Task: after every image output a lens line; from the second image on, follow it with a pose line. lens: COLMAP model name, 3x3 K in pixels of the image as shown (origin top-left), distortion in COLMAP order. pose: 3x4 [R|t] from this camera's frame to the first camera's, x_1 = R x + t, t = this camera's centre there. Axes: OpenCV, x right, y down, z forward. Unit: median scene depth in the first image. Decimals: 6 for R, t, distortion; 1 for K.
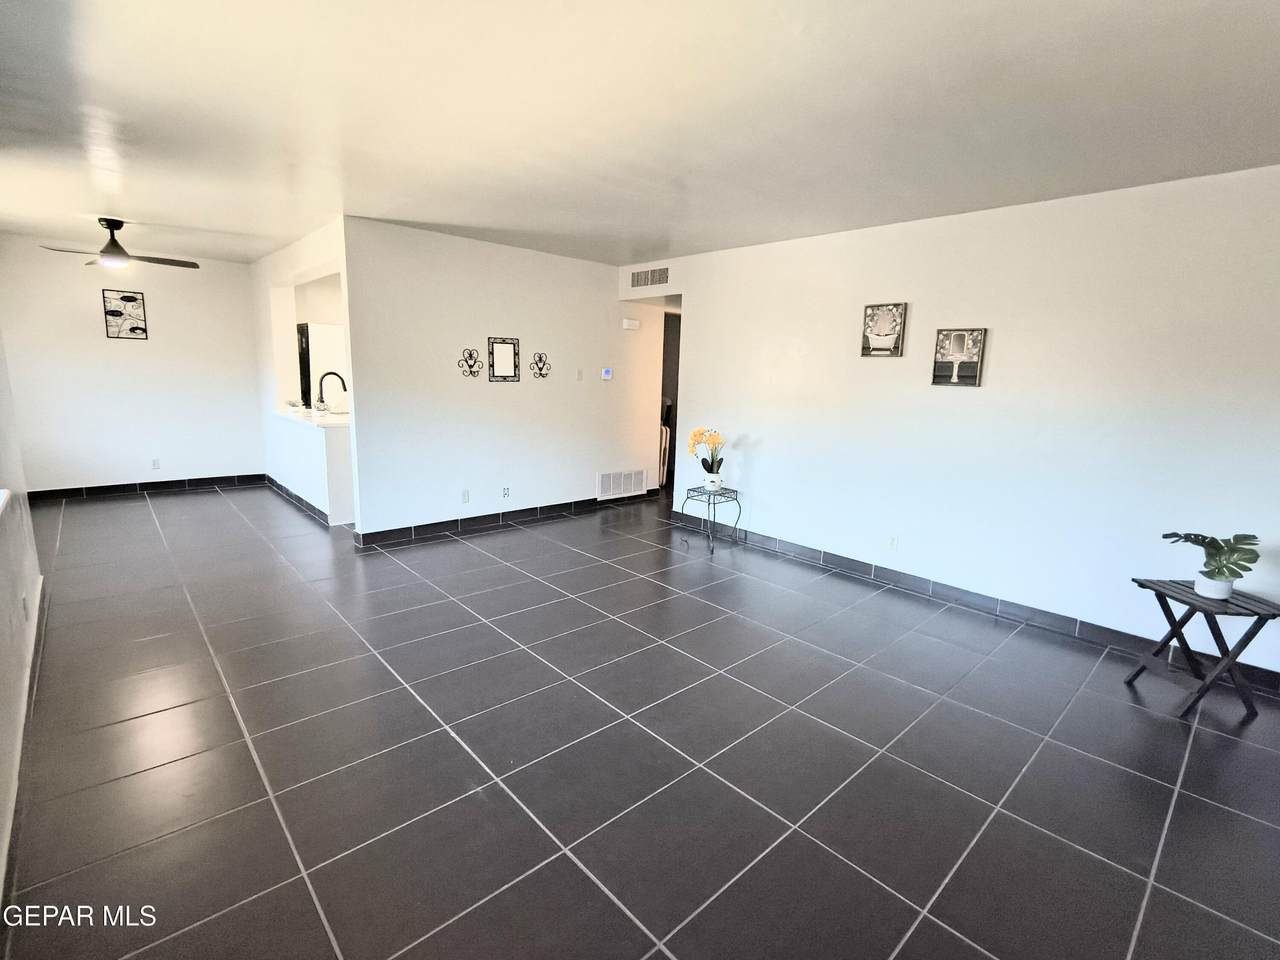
lens RADIAL K [[595.4, 0, 641.2], [0, 595.4, 480.8], [0, 0, 1]] dist [0.001497, -0.000042]
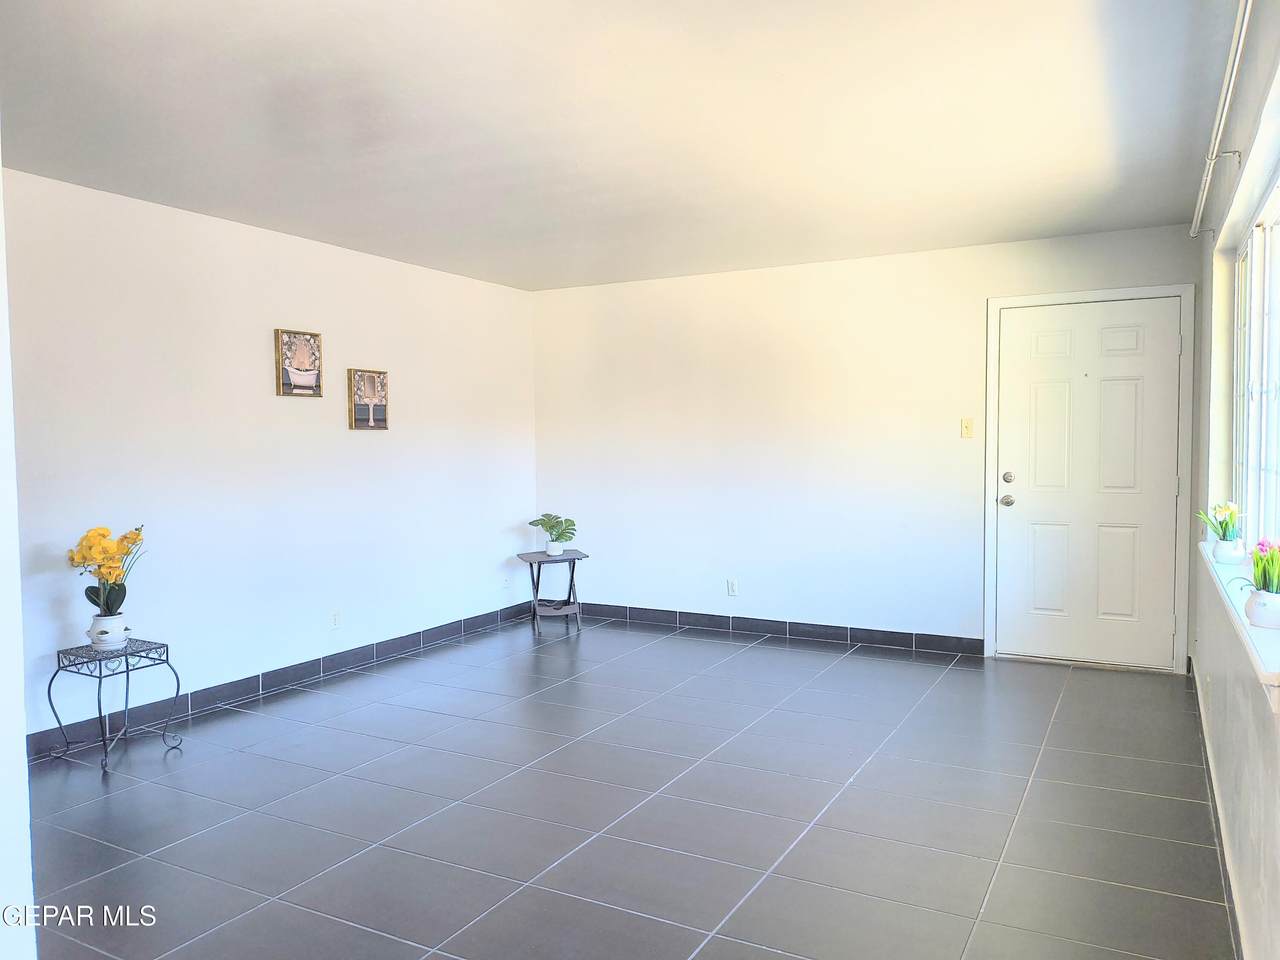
lens RADIAL K [[938.8, 0, 640.6], [0, 938.8, 477.8], [0, 0, 1]] dist [0.003959, 0.000595]
pose [[-0.310289, -0.074883, 0.947689, -0.955726], [0.159986, 0.978561, 0.129704, -0.196793], [-0.937083, 0.191863, -0.291656, 0.985733]]
